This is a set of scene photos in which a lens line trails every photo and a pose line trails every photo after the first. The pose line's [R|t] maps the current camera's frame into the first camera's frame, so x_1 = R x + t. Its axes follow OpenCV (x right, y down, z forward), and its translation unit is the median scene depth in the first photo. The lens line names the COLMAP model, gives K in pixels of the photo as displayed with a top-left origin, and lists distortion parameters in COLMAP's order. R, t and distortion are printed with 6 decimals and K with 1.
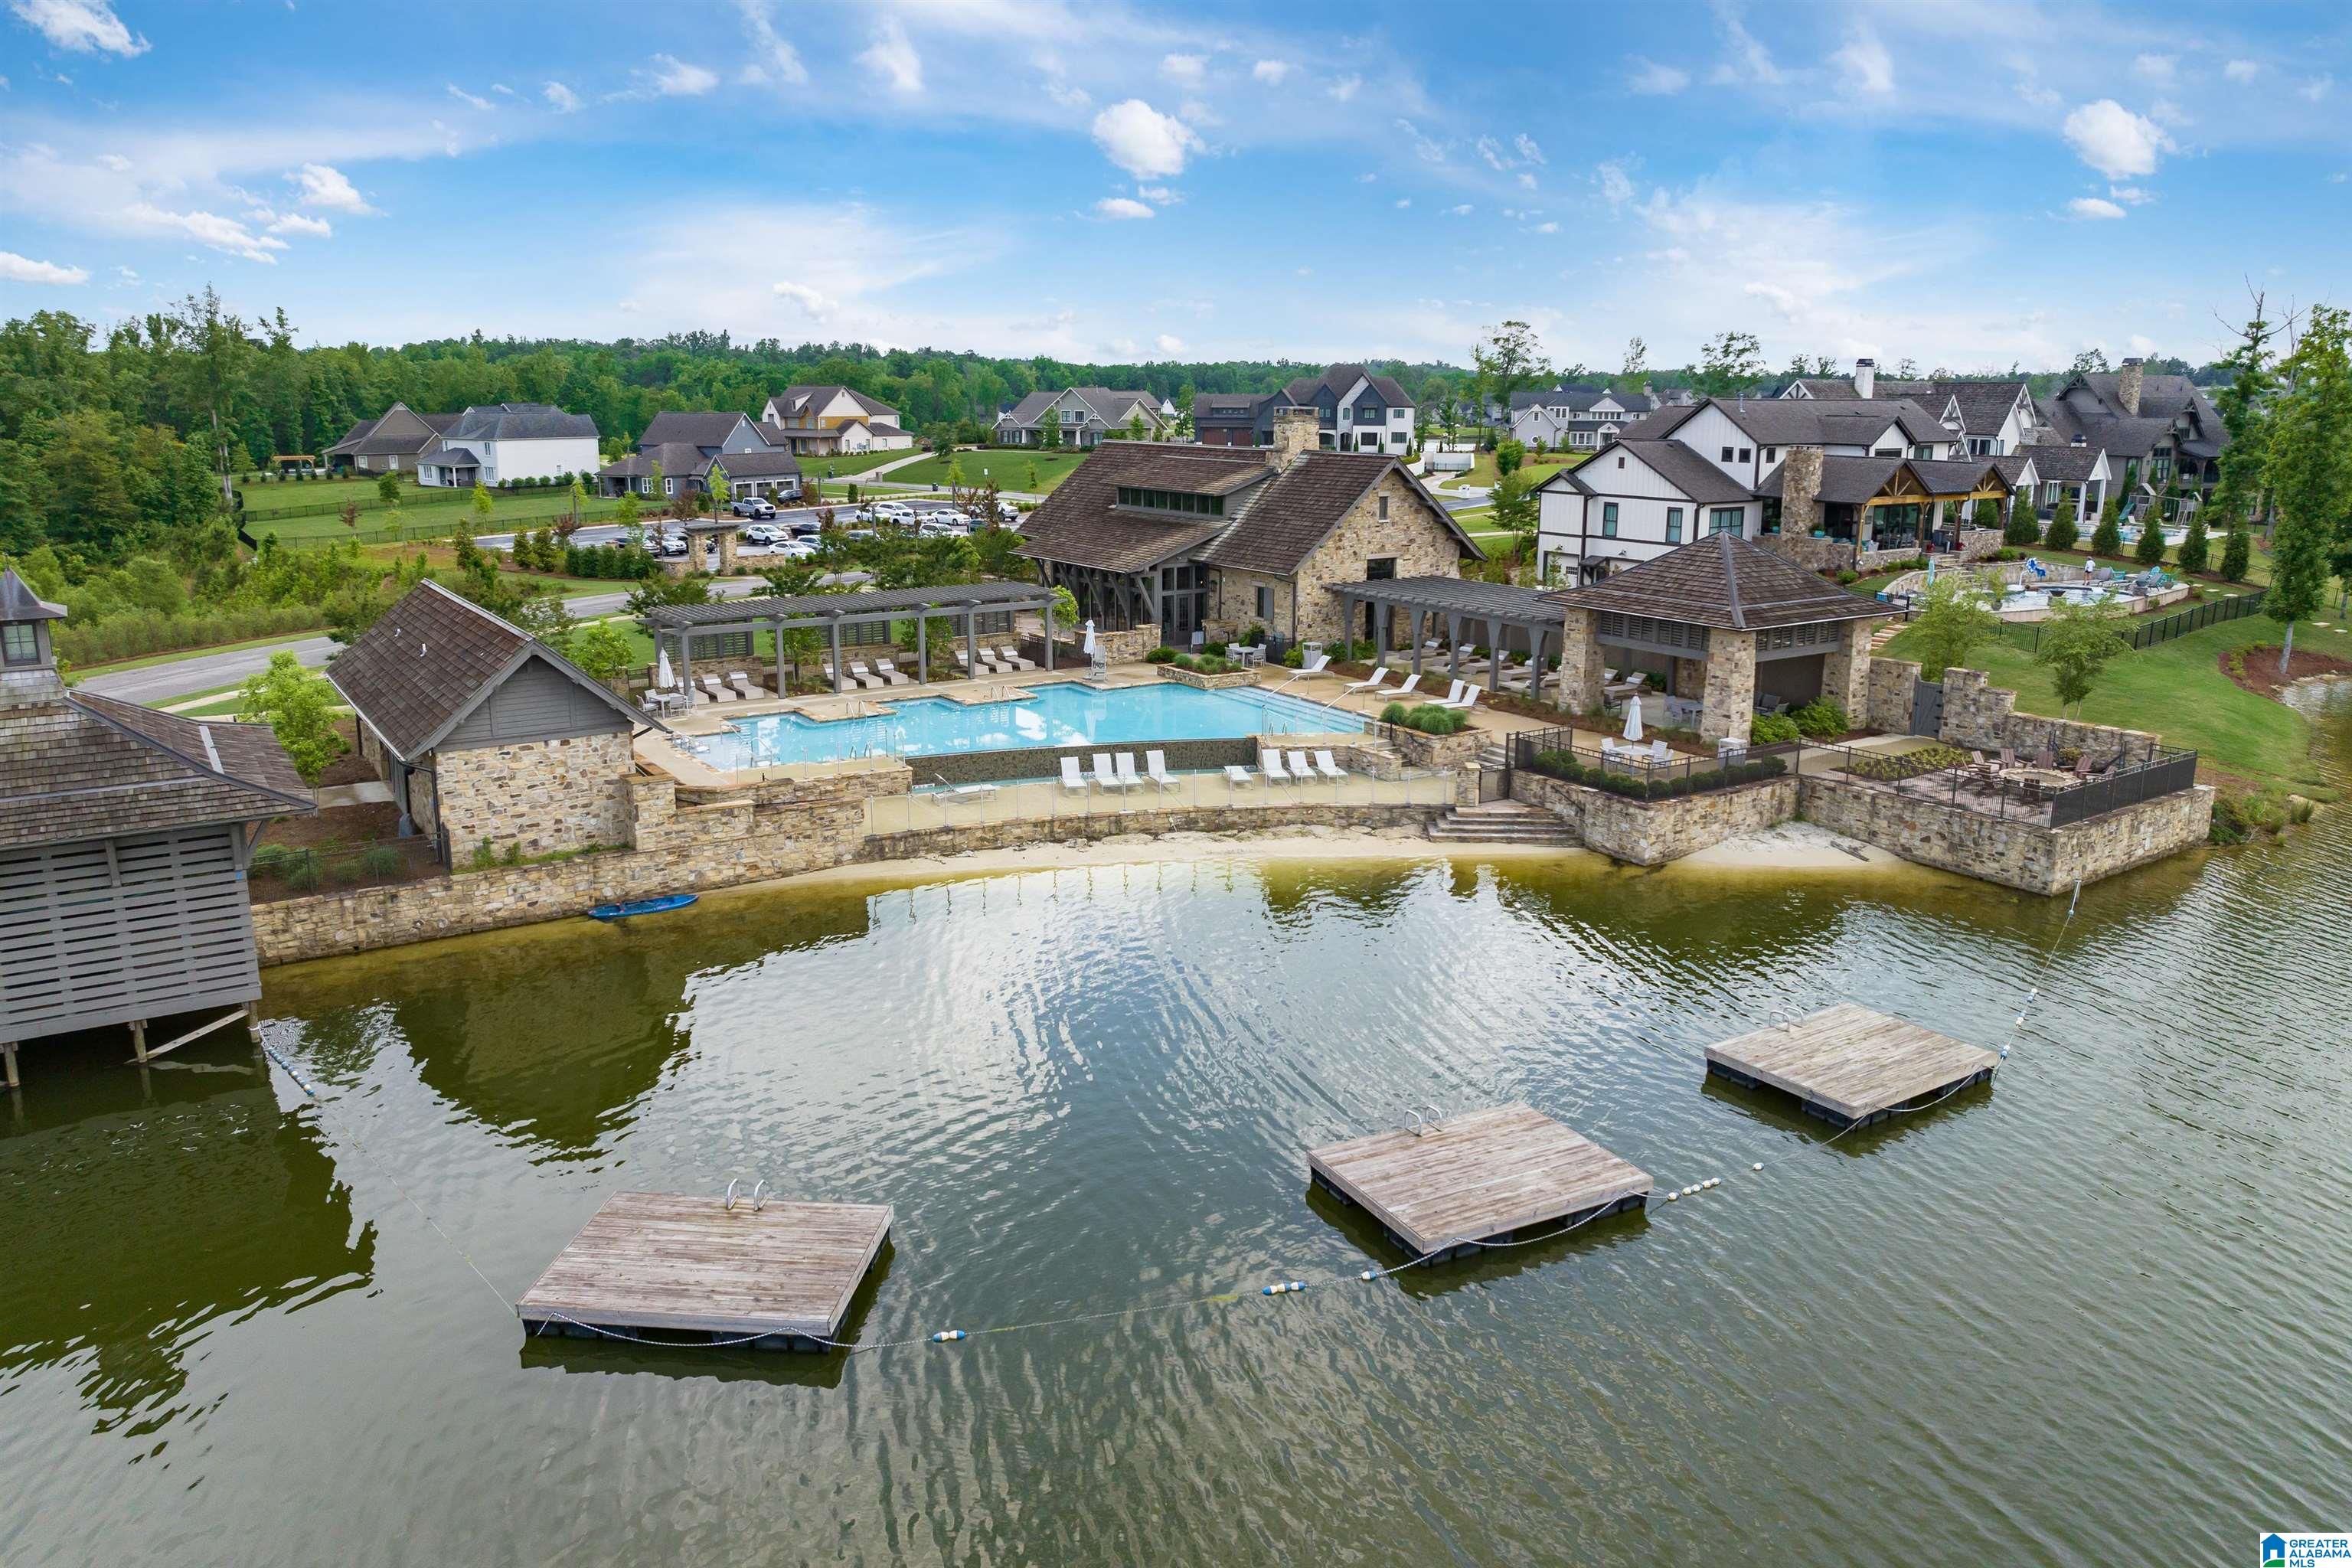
lens RADIAL K [[1657.8, 0, 1178.9], [0, 1657.8, 768.0], [0, 0, 1]] dist [-0.041567, 0.010369]
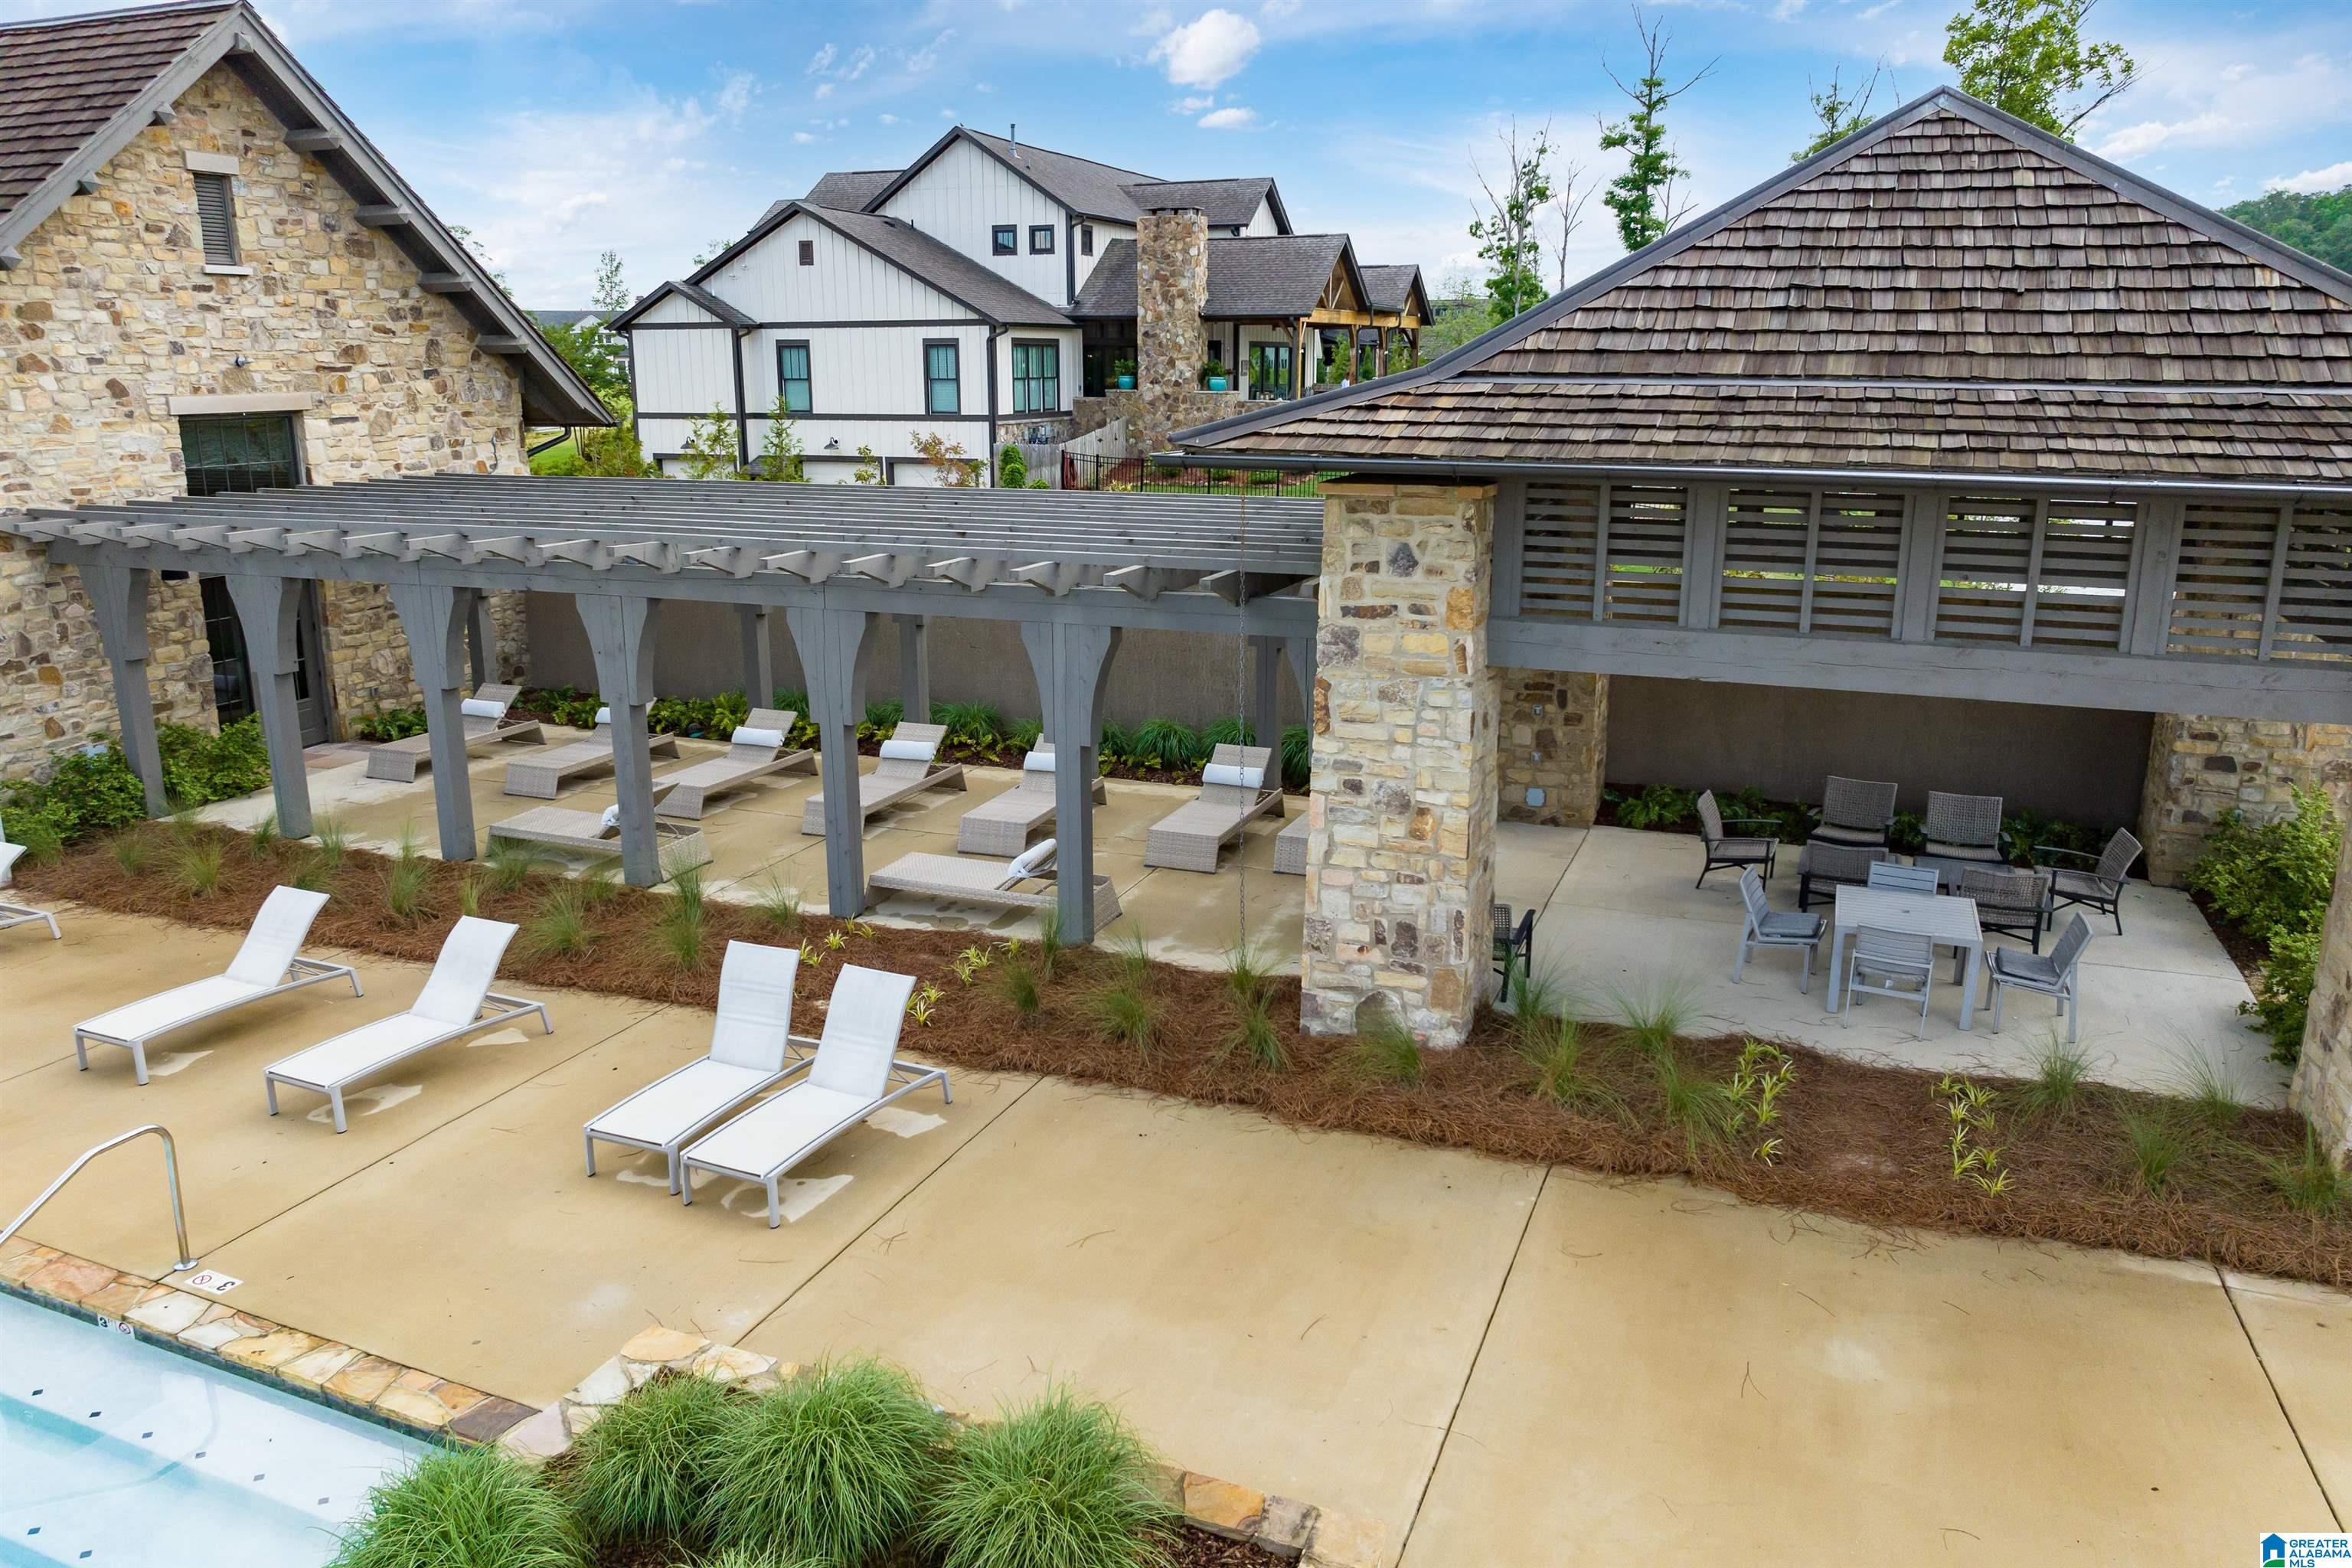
lens RADIAL K [[1657.8, 0, 1174.8], [0, 1657.8, 776.6], [0, 0, 1]] dist [-0.041567, 0.010369]
pose [[0.822446, -0.142297, 0.550758, 0.088754], [0.130808, 0.989570, 0.060336, -0.061718], [-0.553599, 0.022421, 0.832482, 0.666882]]
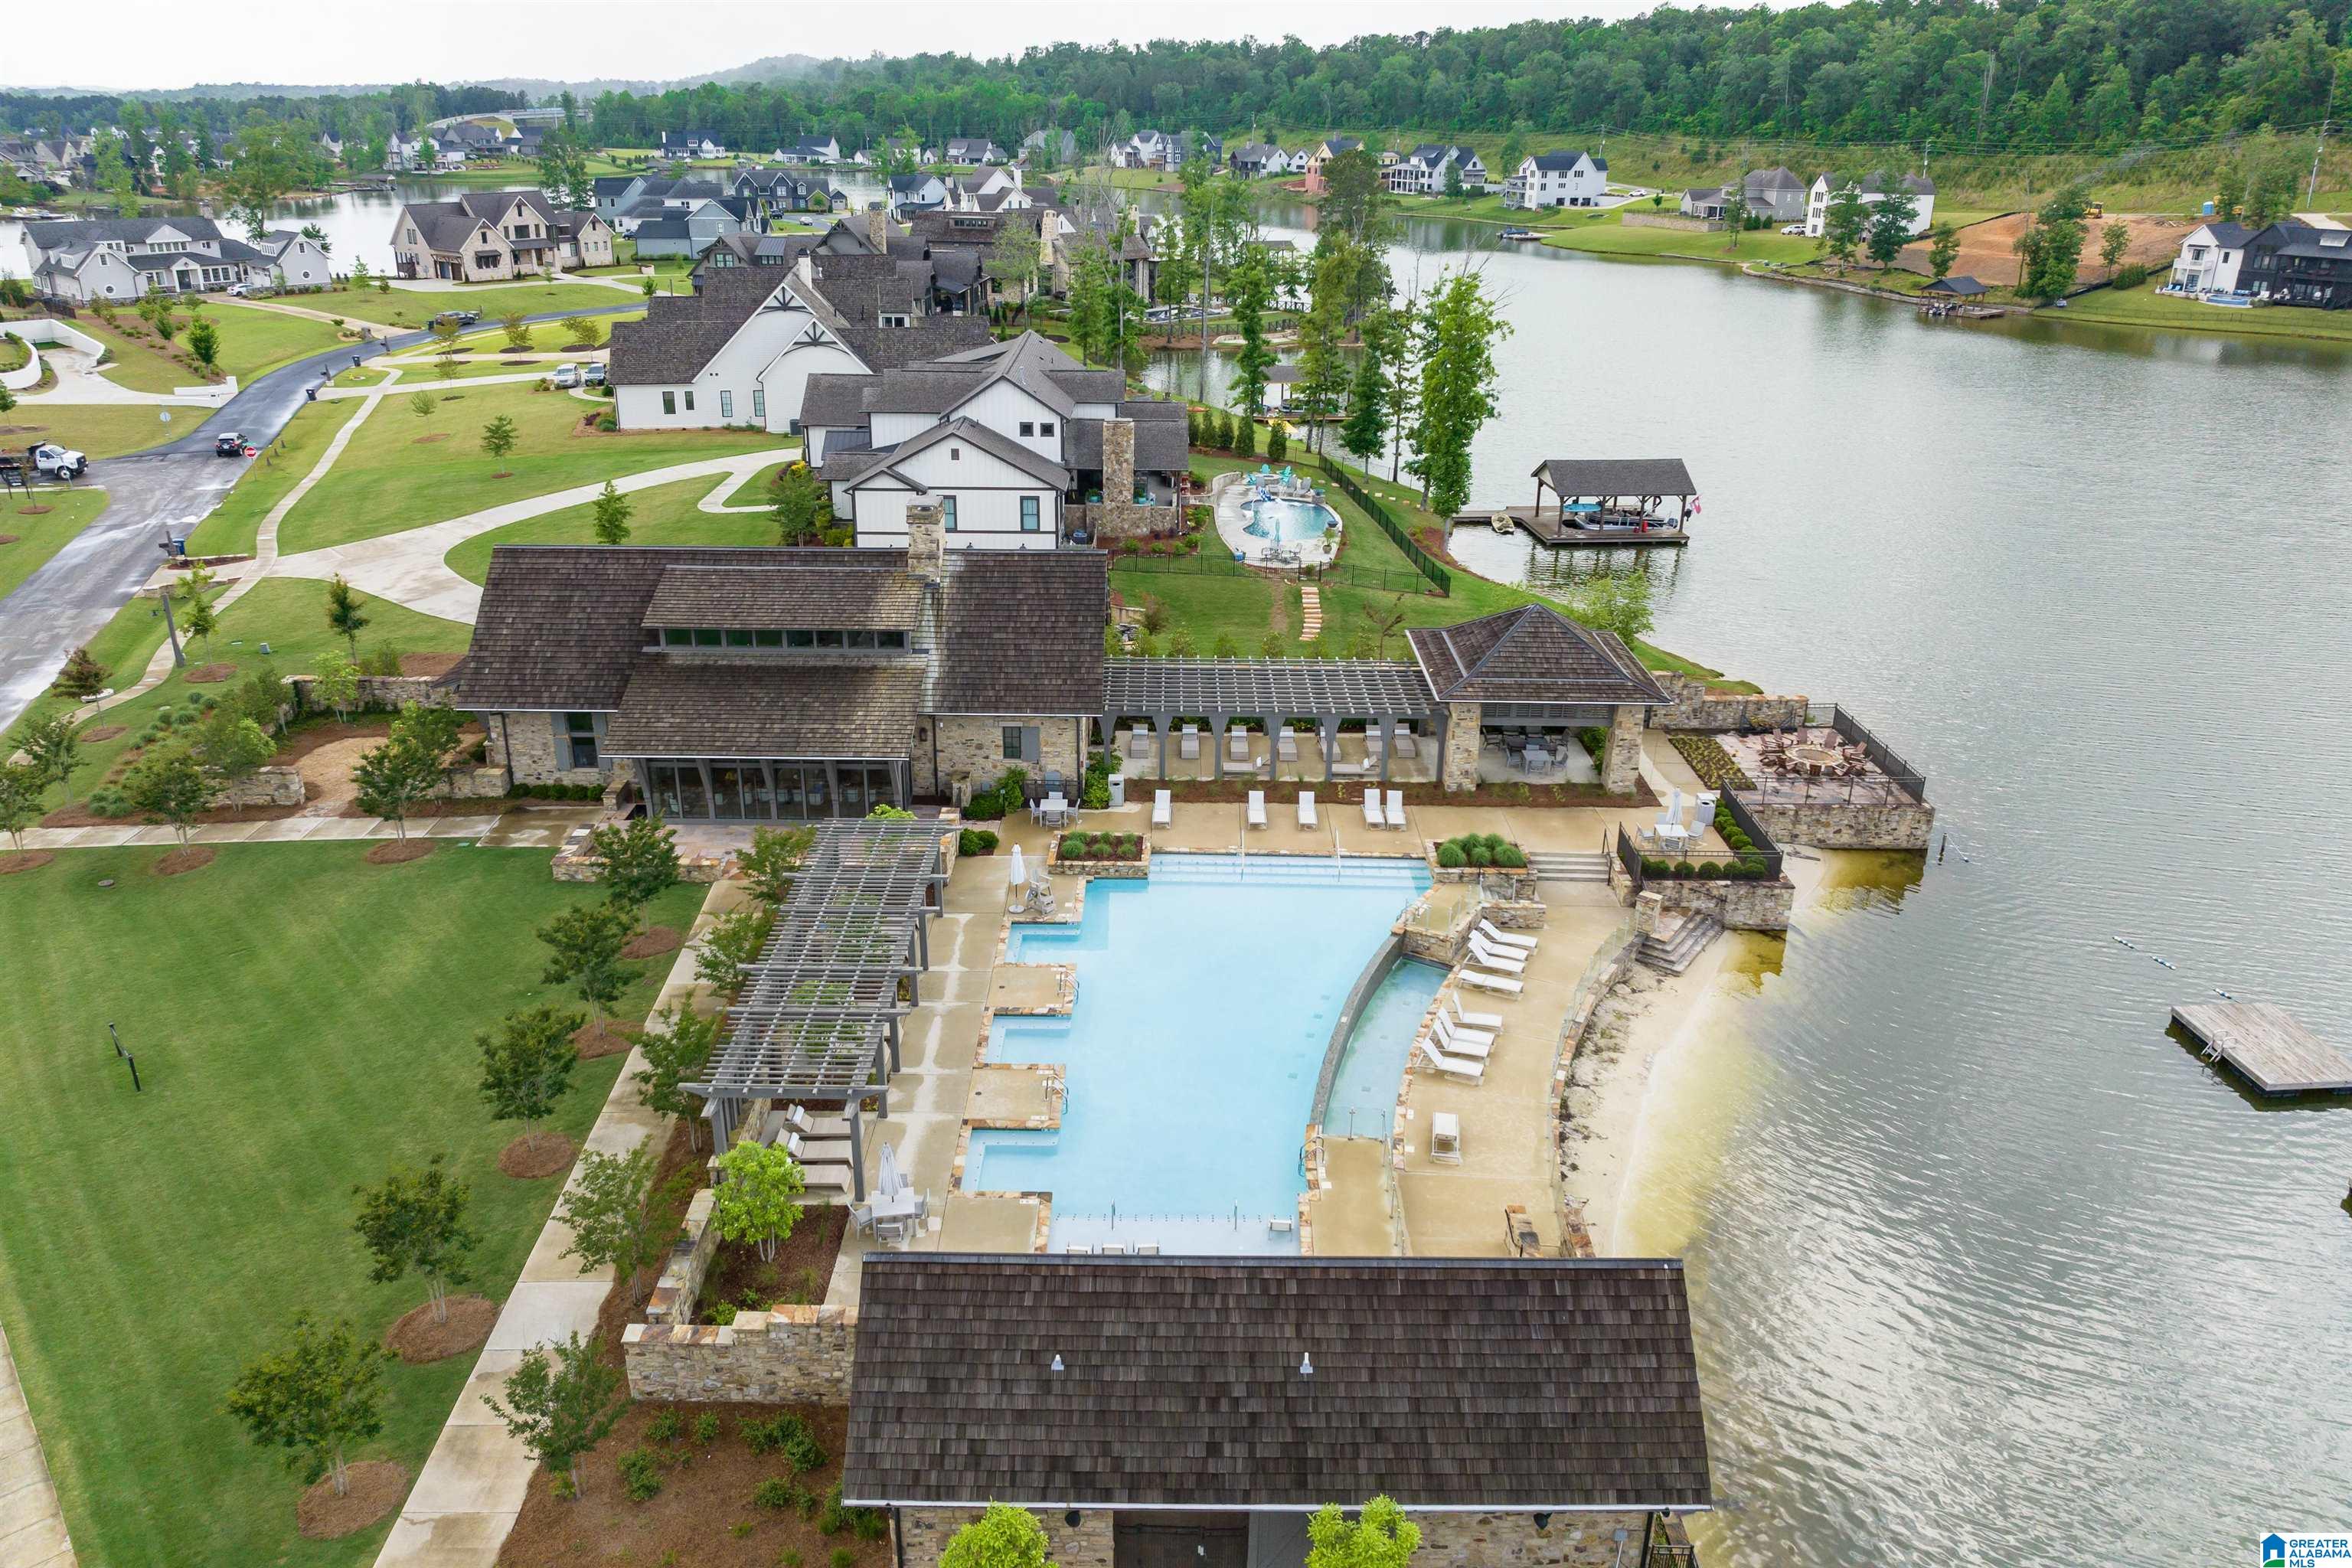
lens RADIAL K [[1657.8, 0, 1159.7], [0, 1657.8, 742.0], [0, 0, 1]] dist [-0.041567, 0.010369]
pose [[0.560563, -0.299018, 0.772242, -0.559070], [0.178484, 0.954242, 0.239930, -0.284695], [-0.808649, 0.003337, 0.588282, 0.405023]]
